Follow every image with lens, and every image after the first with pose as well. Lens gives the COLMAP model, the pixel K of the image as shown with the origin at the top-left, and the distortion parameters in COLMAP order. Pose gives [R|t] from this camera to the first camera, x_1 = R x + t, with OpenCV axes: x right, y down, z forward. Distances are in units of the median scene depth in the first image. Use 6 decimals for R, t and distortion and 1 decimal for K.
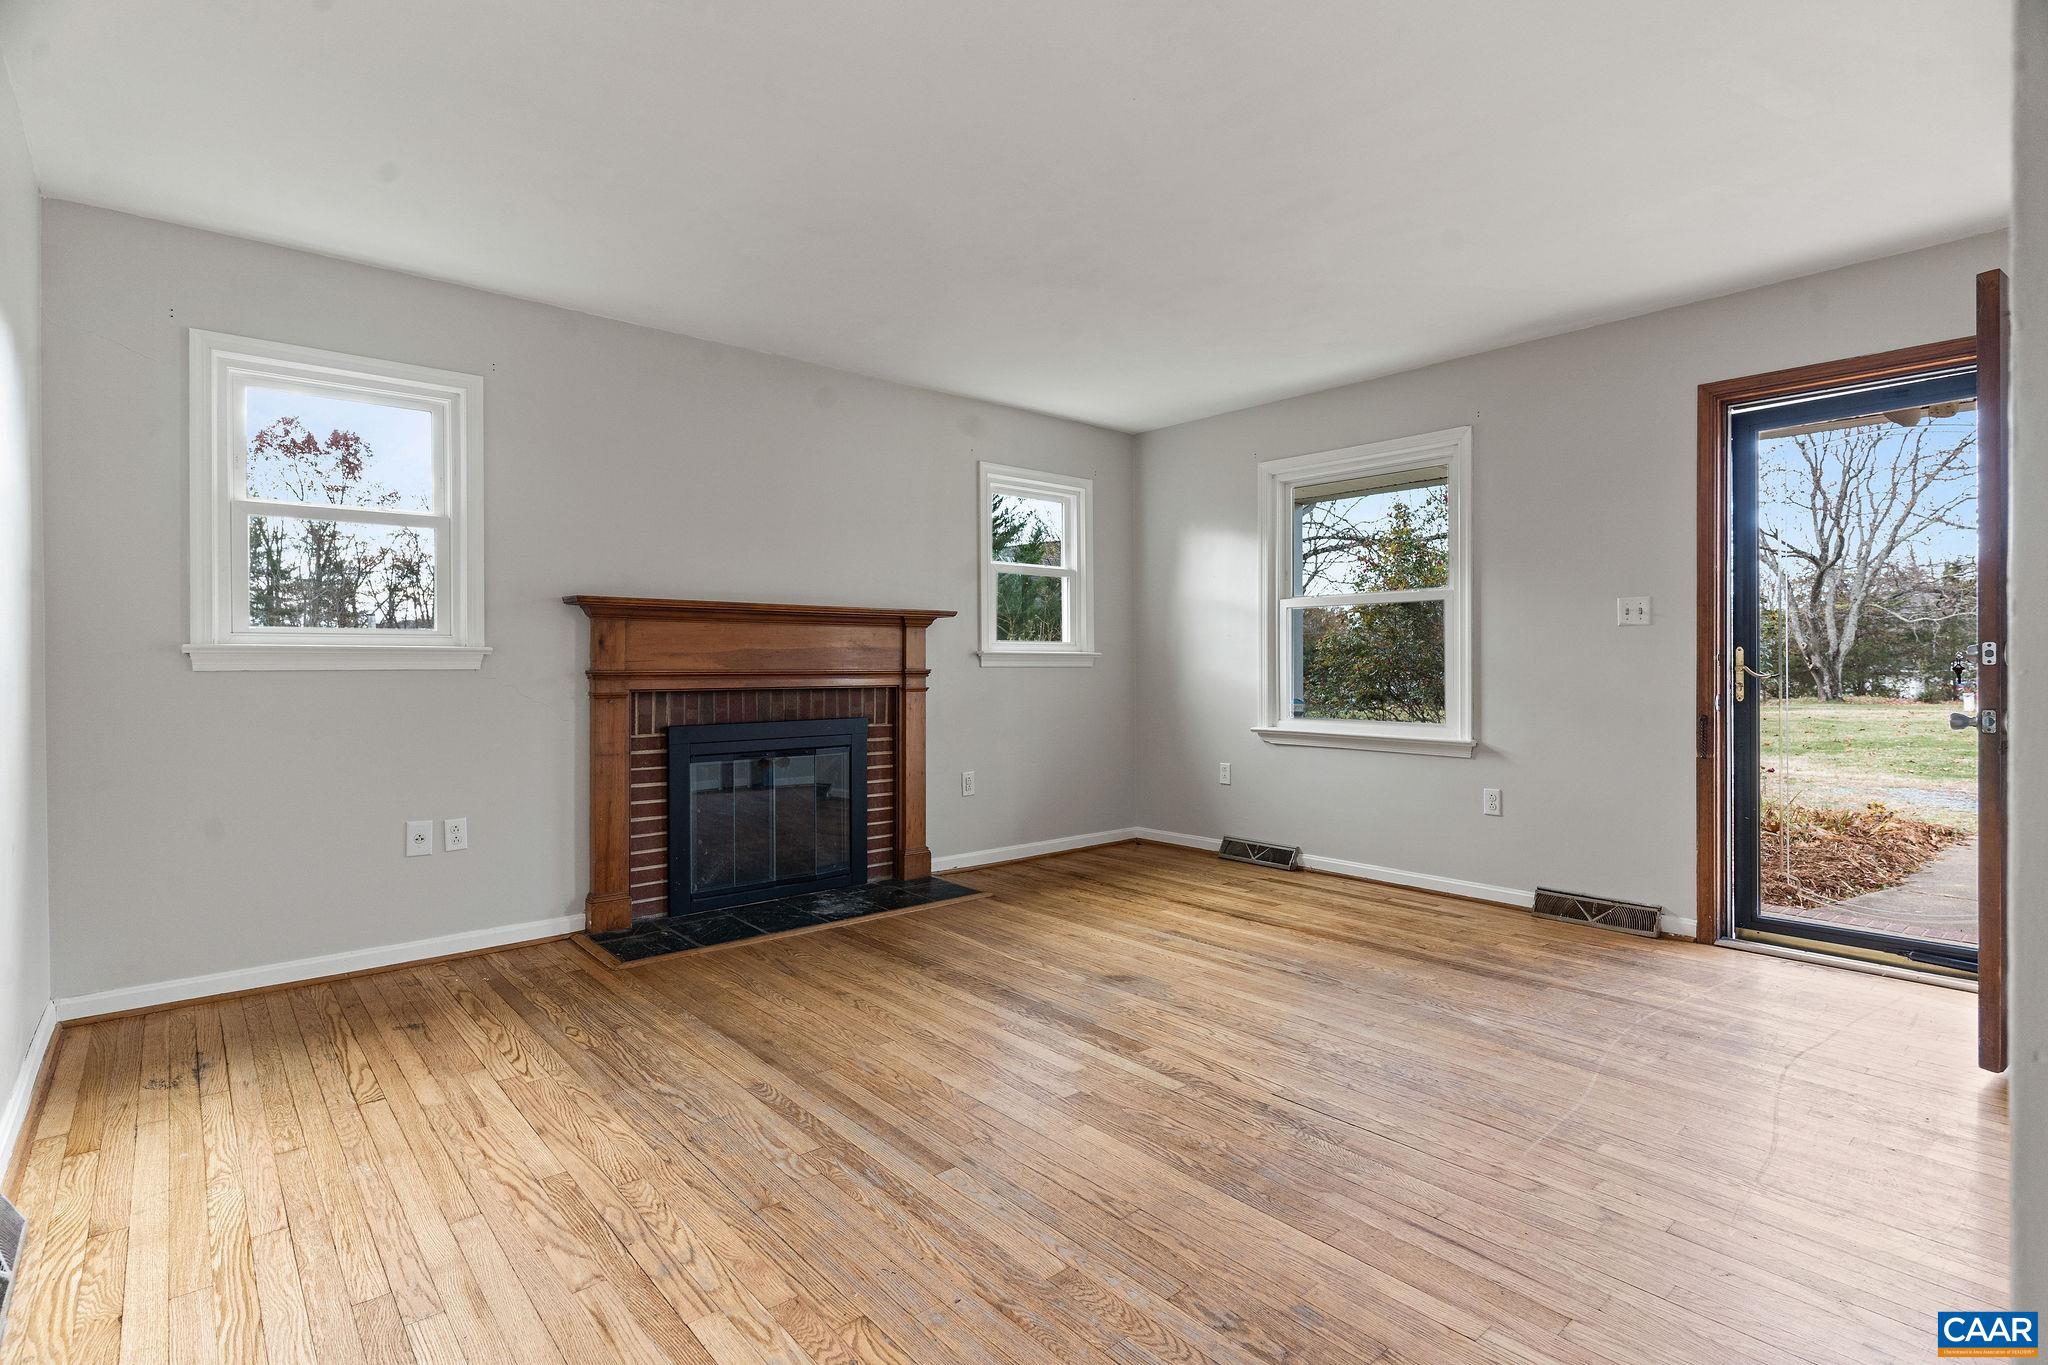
lens RADIAL K [[992.7, 0, 1029.7], [0, 992.7, 681.6], [0, 0, 1]] dist [-0.000056, -0.000478]
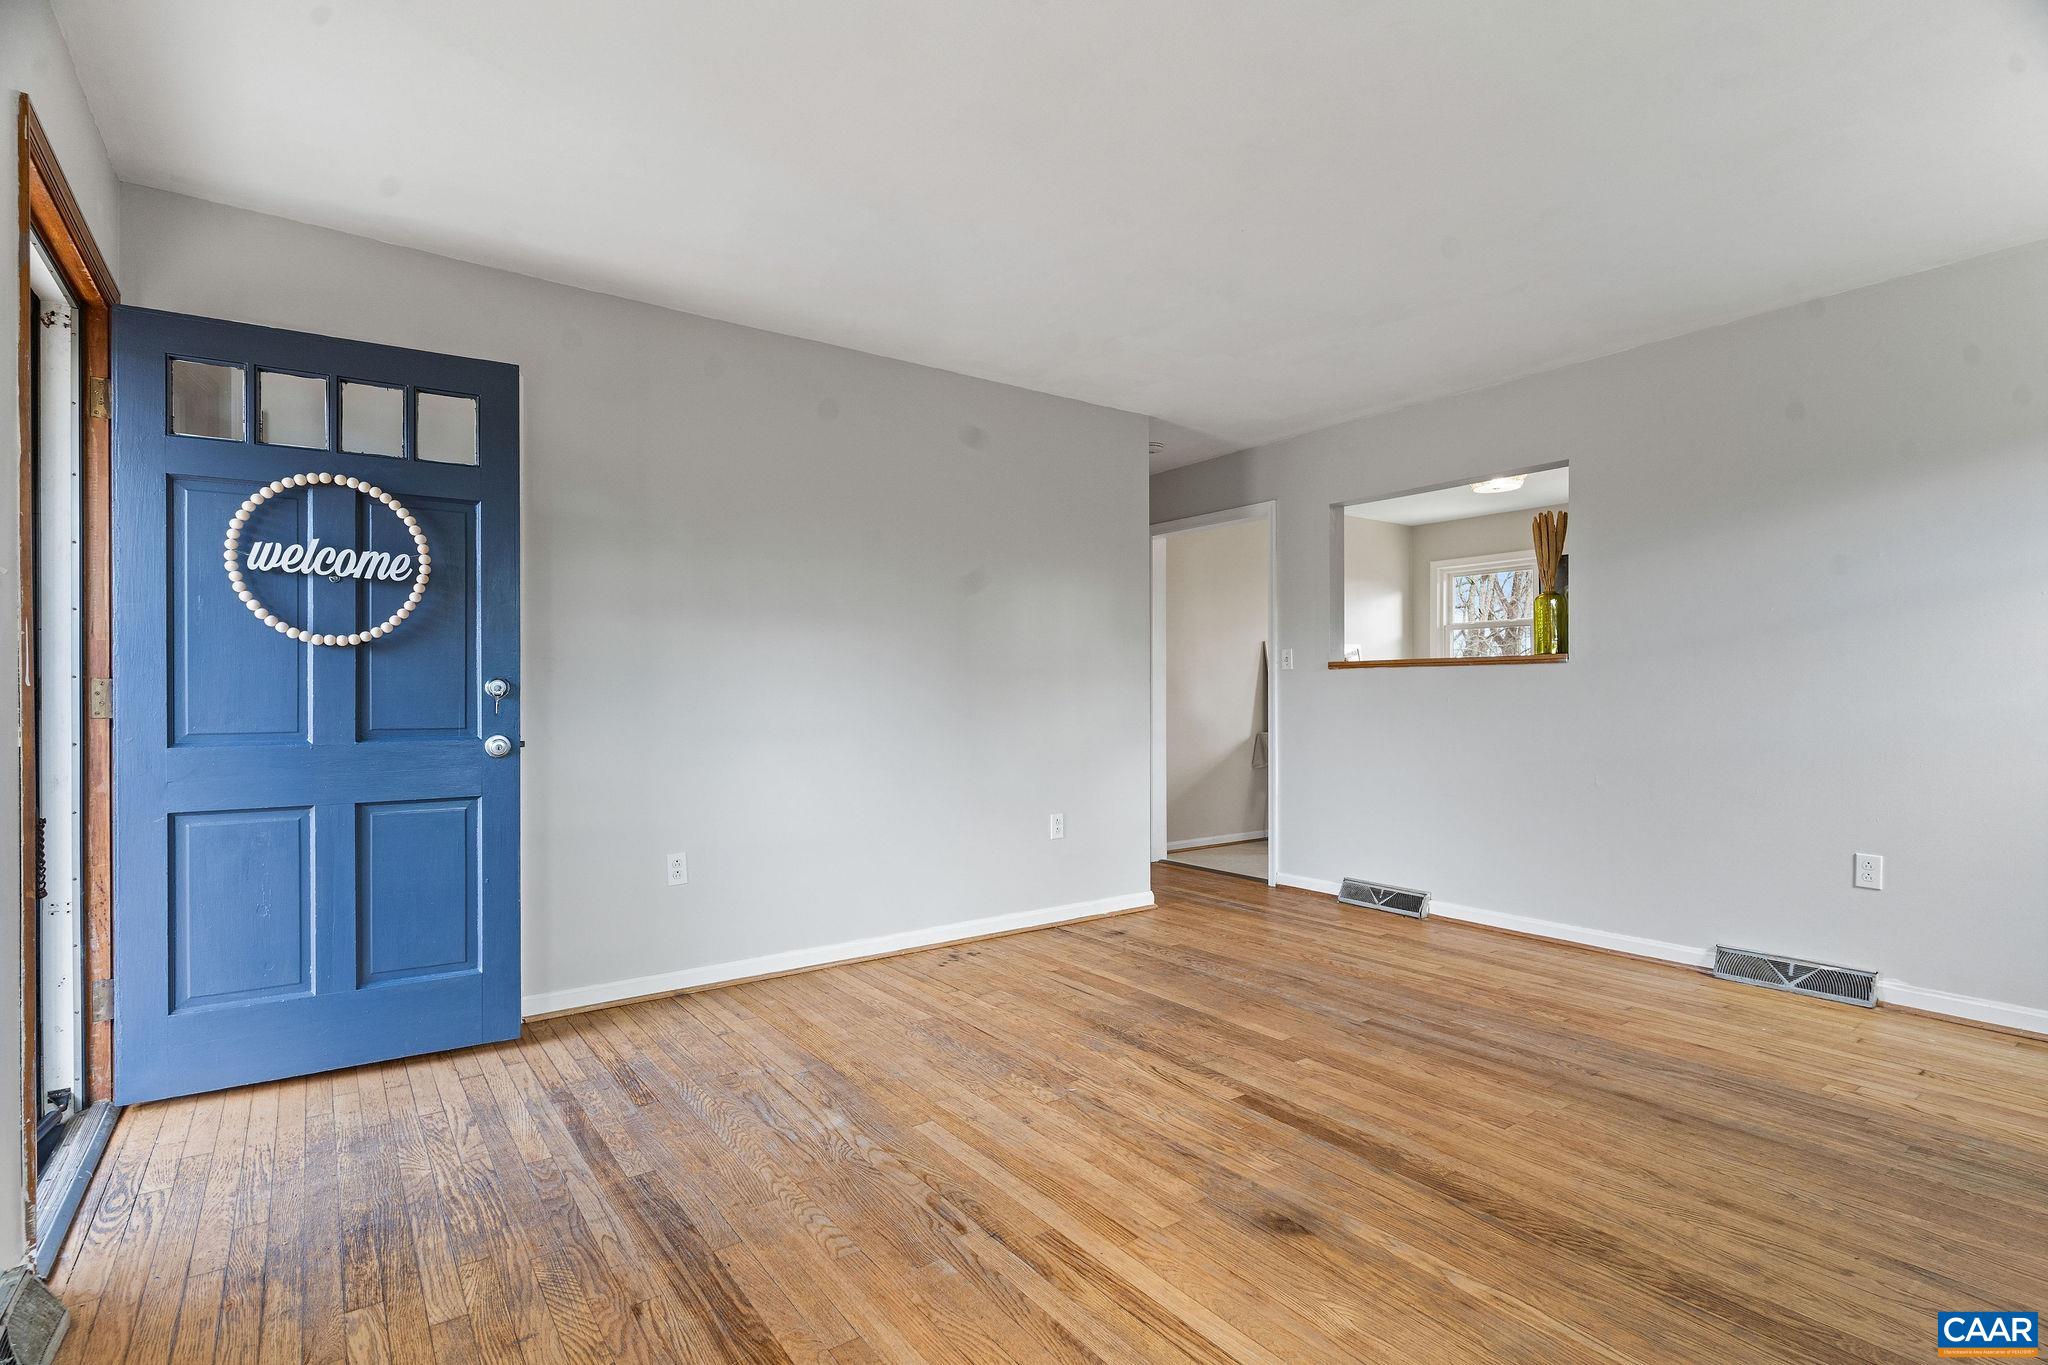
lens RADIAL K [[992.7, 0, 1025.0], [0, 992.7, 680.4], [0, 0, 1]] dist [-0.000056, -0.000478]
pose [[-0.996386, 0.004841, 0.084806, 0.245182], [0.005057, 0.999984, 0.002331, -0.033716], [-0.084793, 0.002752, -0.996395, 2.027322]]
